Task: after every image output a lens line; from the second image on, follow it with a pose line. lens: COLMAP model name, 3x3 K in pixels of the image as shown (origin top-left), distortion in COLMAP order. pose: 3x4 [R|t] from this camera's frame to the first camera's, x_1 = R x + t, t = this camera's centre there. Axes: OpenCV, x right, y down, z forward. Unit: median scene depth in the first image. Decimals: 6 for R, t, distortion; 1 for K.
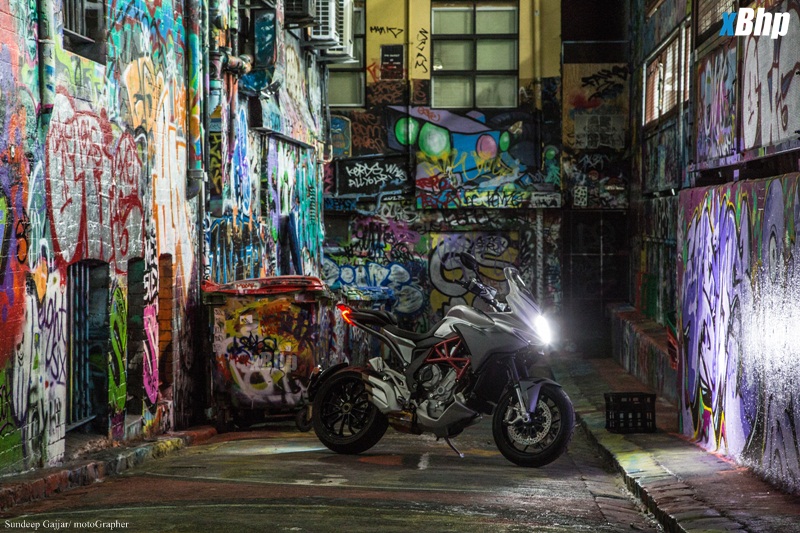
lens RADIAL K [[1947.3, 0, 401.1], [0, 1947.3, 267.0], [0, 0, 1]] dist [0.455397, 0.000000]
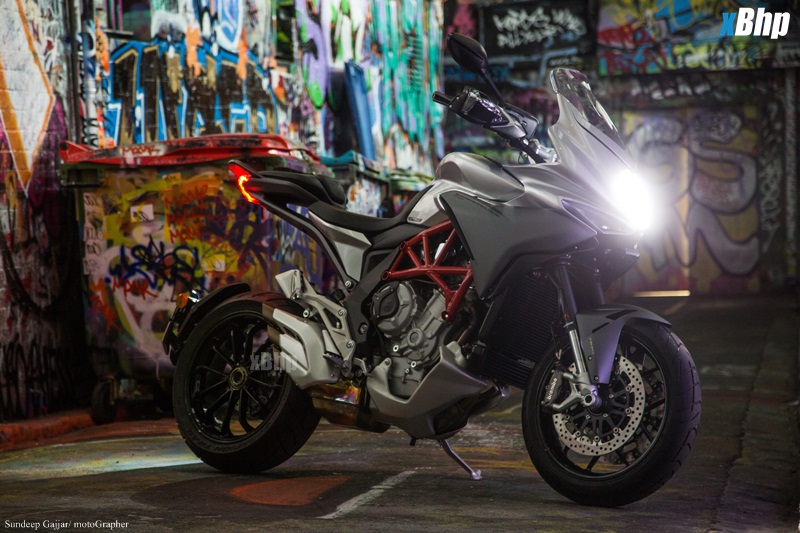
lens RADIAL K [[2237.3, 0, 398.0], [0, 2237.3, 266.0], [0, 0, 1]] dist [0.589377, 0.000000]
pose [[0.991153, -0.014958, -0.131877, 0.072141], [0.018260, 0.999548, 0.023863, 0.027868], [0.131460, -0.026060, 0.990979, 0.393841]]
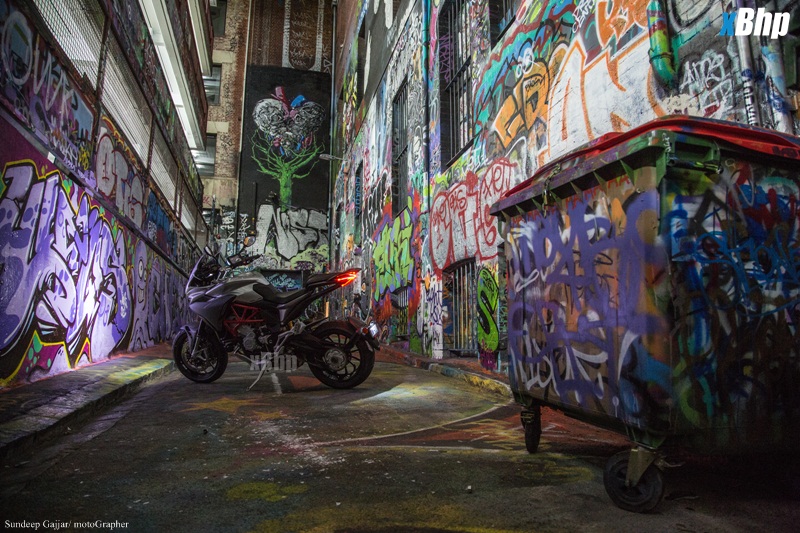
lens RADIAL K [[540.6, 0, 402.0], [0, 540.6, 262.6], [0, 0, 1]] dist [-0.022344, 0.002150]
pose [[-0.951339, -0.050669, -0.303953, 0.053251], [-0.010651, 0.991206, -0.131900, 0.066636], [0.307963, -0.122244, -0.943512, 1.483307]]
